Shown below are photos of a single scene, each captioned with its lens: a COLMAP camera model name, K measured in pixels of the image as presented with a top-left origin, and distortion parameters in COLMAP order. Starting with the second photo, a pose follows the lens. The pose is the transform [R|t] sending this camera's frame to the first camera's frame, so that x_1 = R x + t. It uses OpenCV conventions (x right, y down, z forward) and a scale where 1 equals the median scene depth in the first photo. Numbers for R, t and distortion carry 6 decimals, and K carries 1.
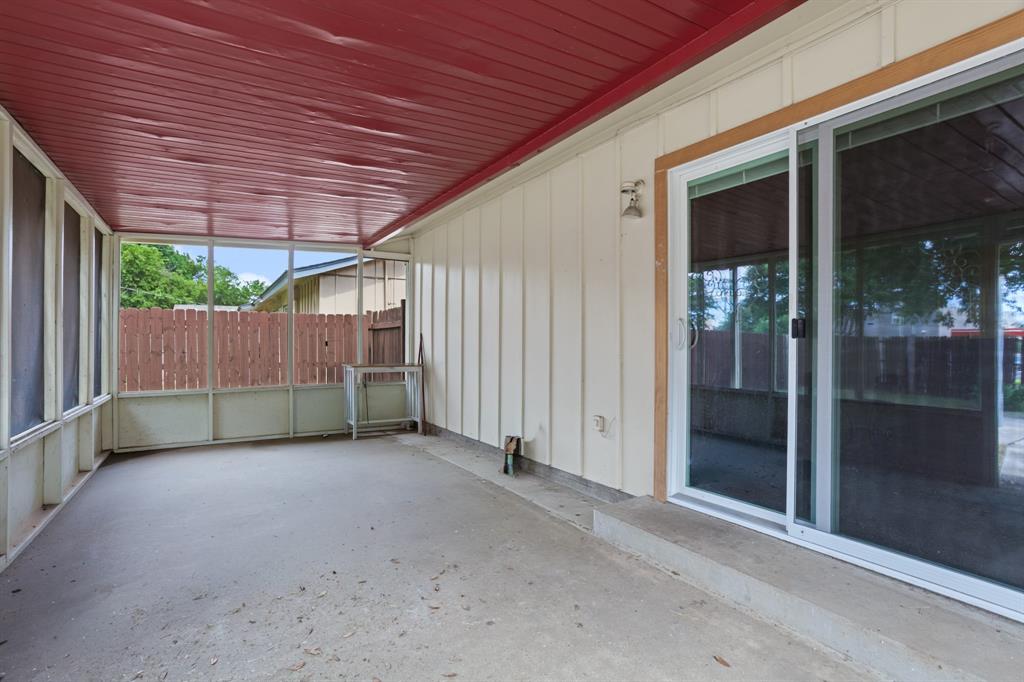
lens RADIAL K [[501.6, 0, 512.0], [0, 501.6, 341.0], [0, 0, 1]] dist [0.012851, 0.000376]
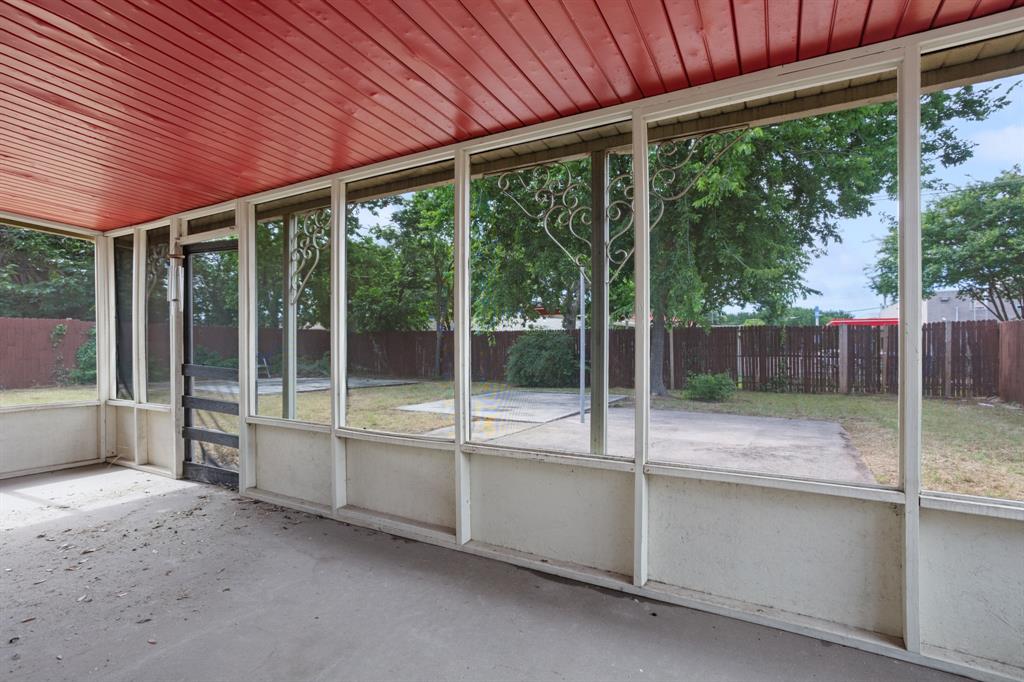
lens RADIAL K [[501.6, 0, 512.0], [0, 501.6, 341.0], [0, 0, 1]] dist [0.012851, 0.000376]
pose [[-0.879080, -0.006903, -0.476624, -0.581205], [-0.002443, 0.999947, -0.009975, 0.010197], [0.476668, -0.007605, -0.879051, 2.070078]]
